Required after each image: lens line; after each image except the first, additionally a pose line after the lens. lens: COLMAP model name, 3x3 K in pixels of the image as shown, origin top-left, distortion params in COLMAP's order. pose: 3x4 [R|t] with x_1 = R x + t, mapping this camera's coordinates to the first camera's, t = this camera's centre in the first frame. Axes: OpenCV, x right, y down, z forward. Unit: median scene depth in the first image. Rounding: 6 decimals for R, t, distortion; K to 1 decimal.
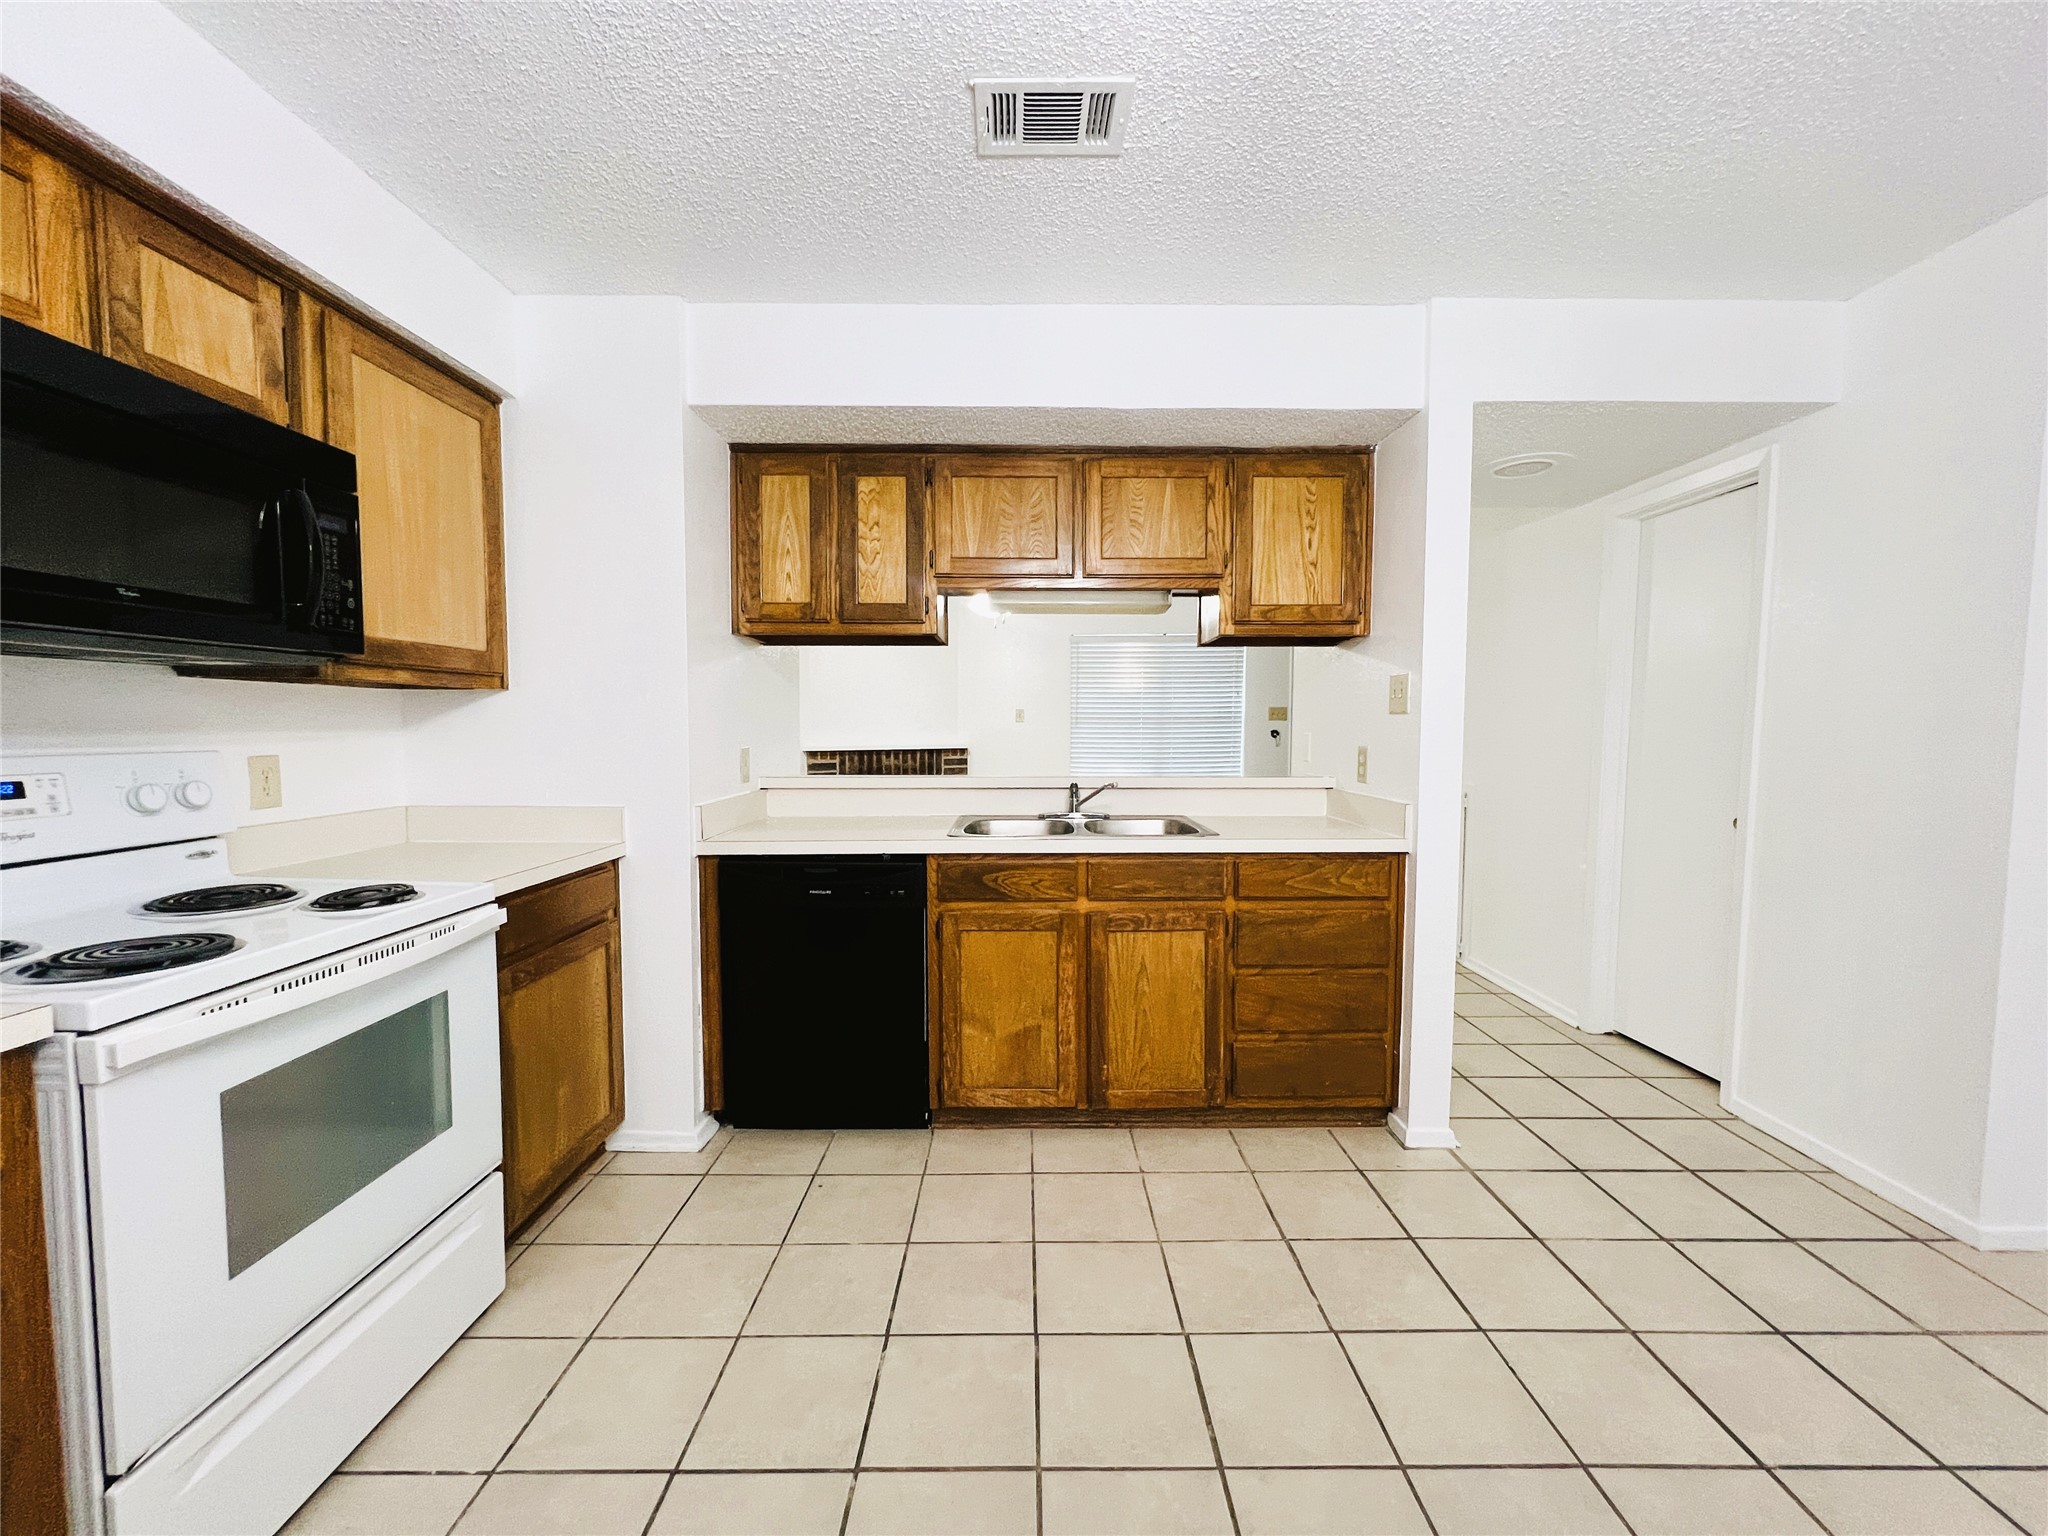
lens RADIAL K [[816.6, 0, 1030.0], [0, 816.6, 769.0], [0, 0, 1]] dist [-0.000755, 0.000201]
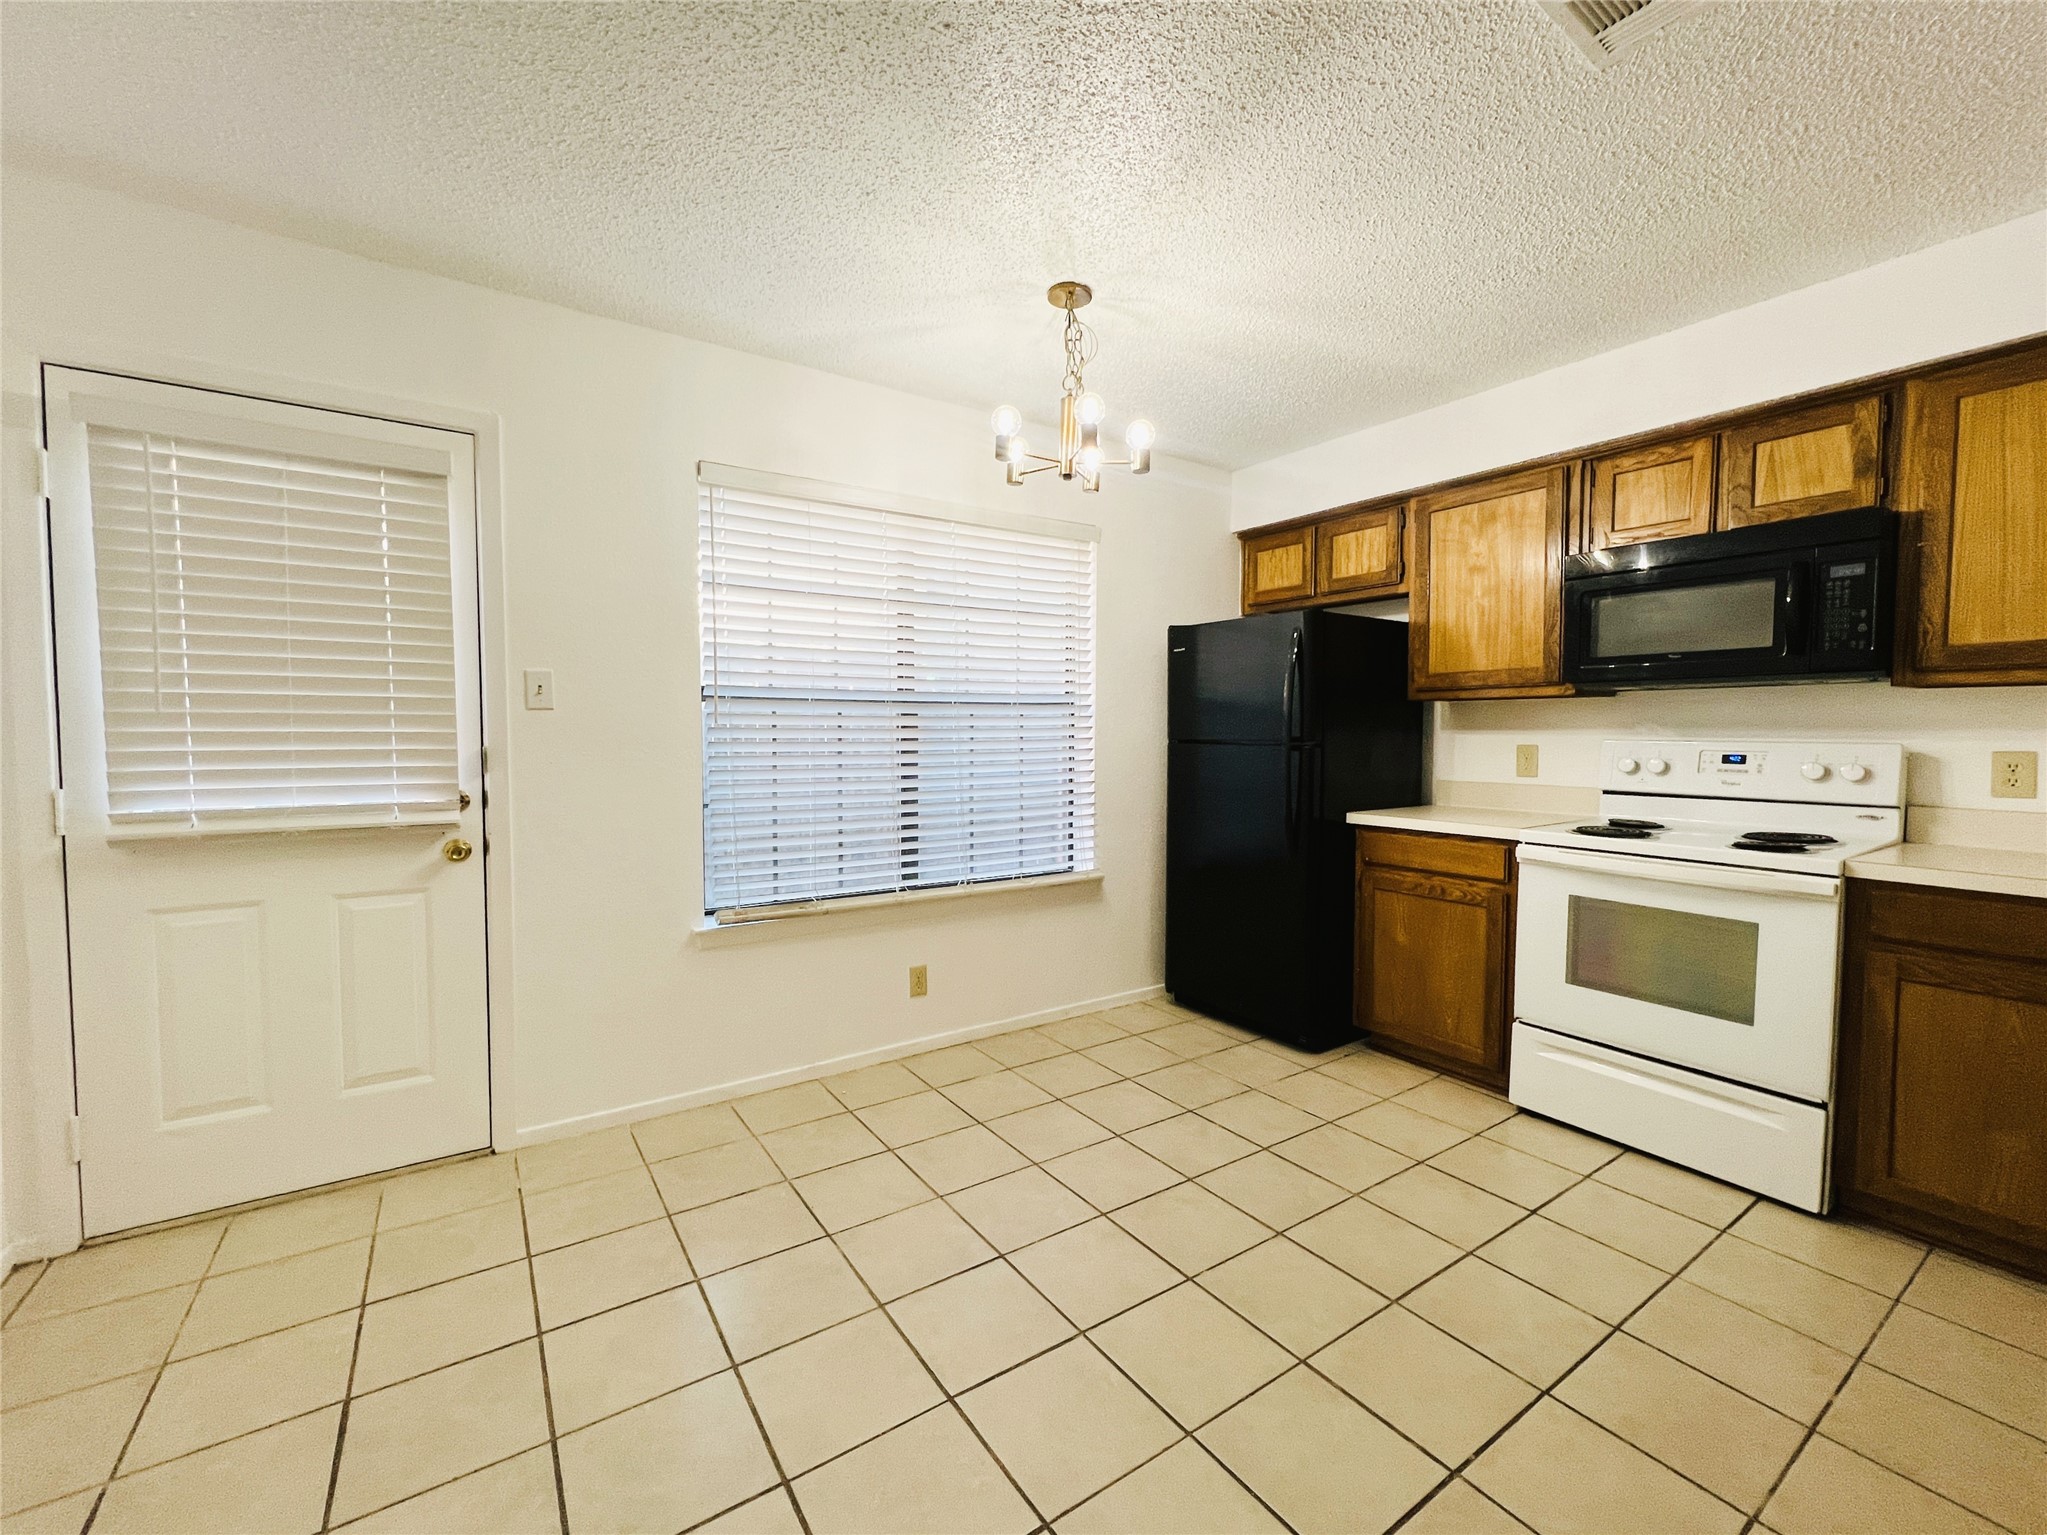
lens RADIAL K [[853.0, 0, 1032.8], [0, 853.0, 767.8], [0, 0, 1]] dist [-0.000631, 0.000315]
pose [[-0.824039, 0.021015, -0.566143, 0.673026], [-0.035717, 0.995397, 0.088936, -0.039686], [0.565406, 0.093508, -0.819495, 0.937804]]
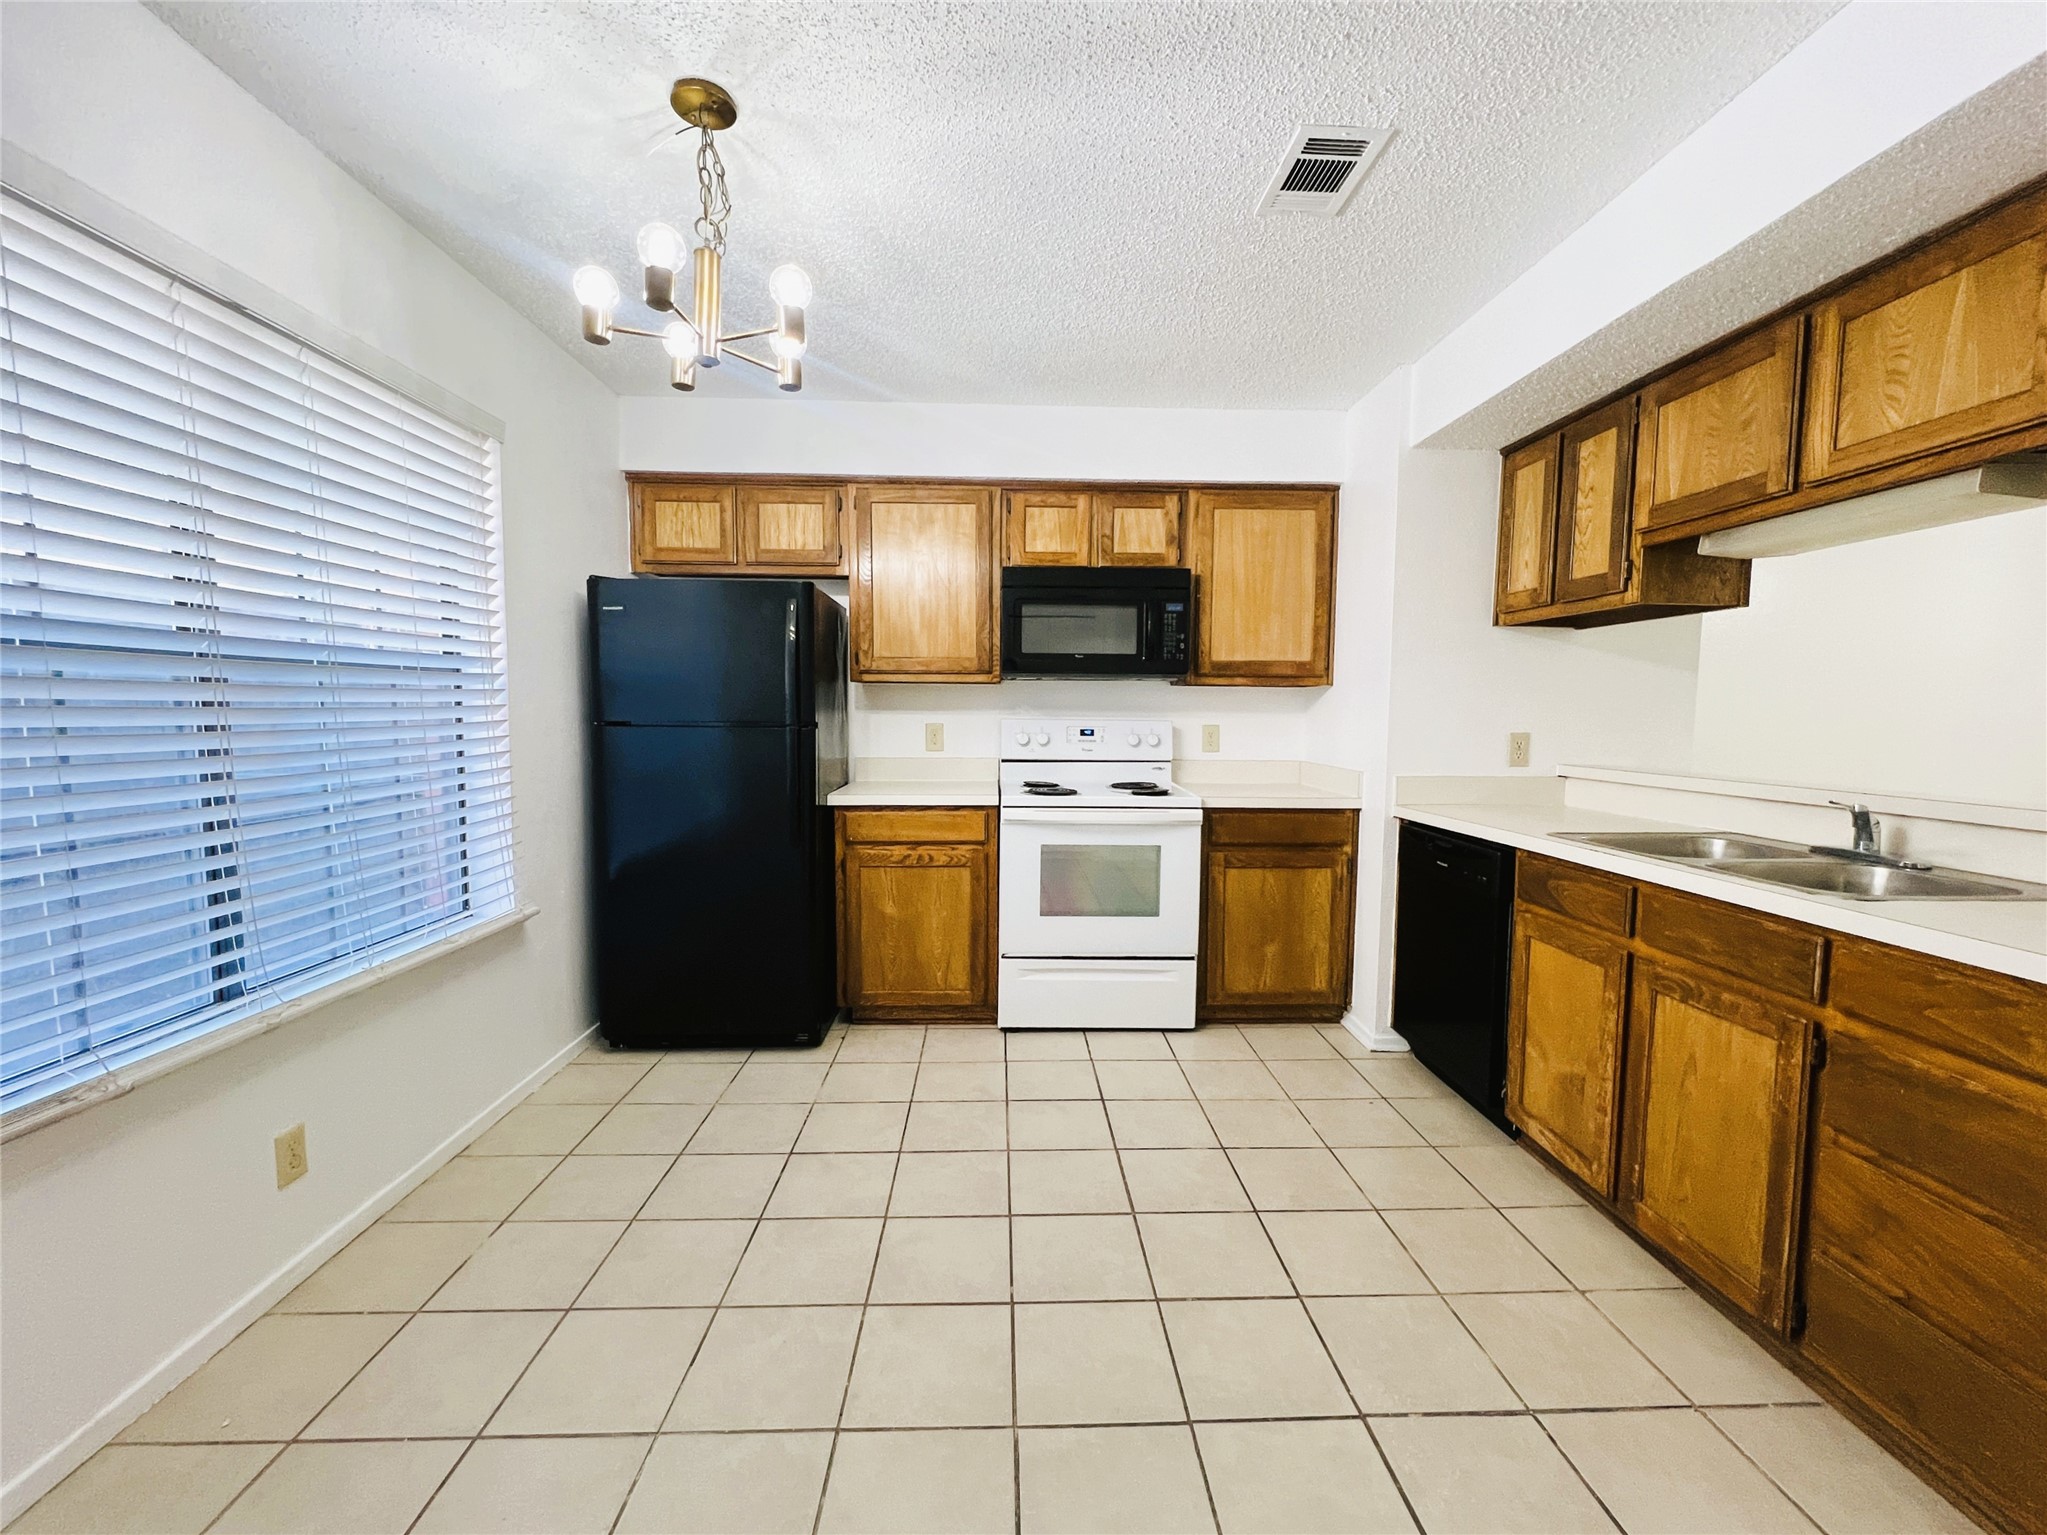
lens RADIAL K [[839.4, 0, 1028.0], [0, 839.4, 767.6], [0, 0, 1]] dist [0.000215, 0.000133]
pose [[0.034996, 0.067729, -0.997090, 0.804771], [-0.063567, 0.995832, 0.065413, -0.014308], [0.997364, 0.061093, 0.039155, 0.387968]]
